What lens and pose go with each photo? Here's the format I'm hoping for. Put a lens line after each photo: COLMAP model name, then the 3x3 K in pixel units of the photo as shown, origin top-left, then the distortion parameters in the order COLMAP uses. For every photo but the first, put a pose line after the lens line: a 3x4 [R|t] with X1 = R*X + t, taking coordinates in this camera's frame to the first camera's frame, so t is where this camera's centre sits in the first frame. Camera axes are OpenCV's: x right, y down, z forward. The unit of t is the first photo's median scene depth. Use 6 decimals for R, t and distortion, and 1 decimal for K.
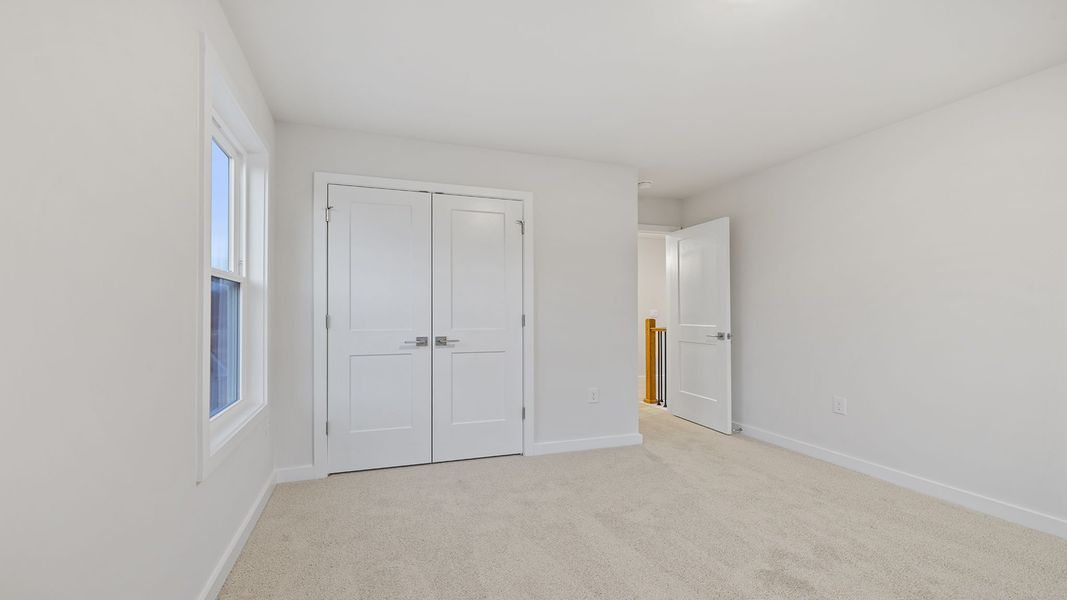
lens RADIAL K [[463.7, 0, 534.9], [0, 463.7, 309.7], [0, 0, 1]] dist [0.019741, 0.000159]
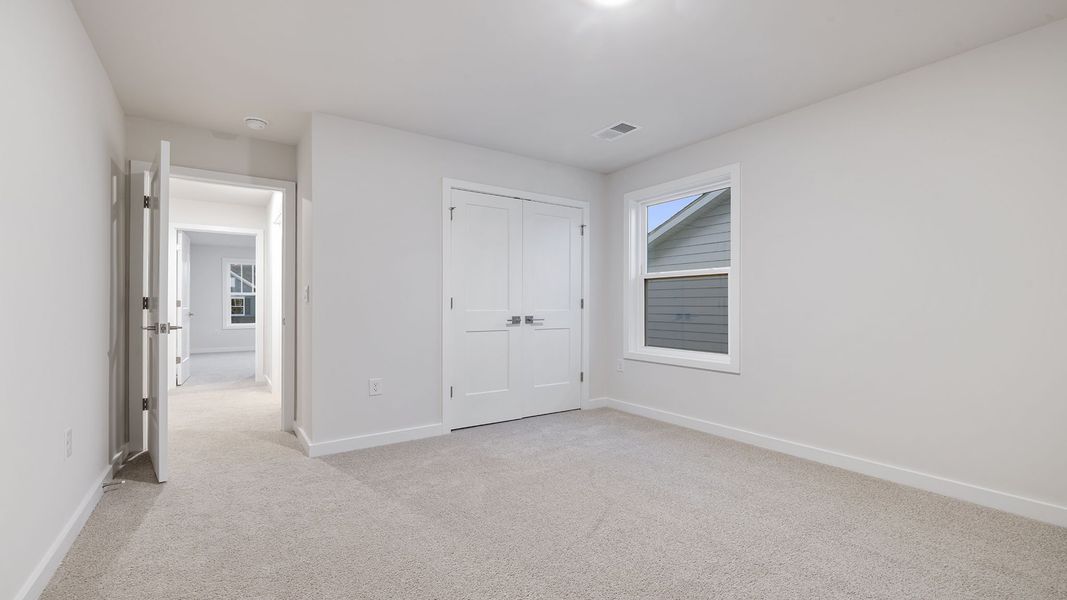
lens RADIAL K [[463.7, 0, 527.9], [0, 463.7, 296.6], [0, 0, 1]] dist [0.019741, 0.000159]
pose [[0.962621, 0.011006, 0.270630, -0.541694], [-0.013445, 0.999884, 0.007160, -0.002907], [-0.270519, -0.010531, 0.962657, -0.190508]]
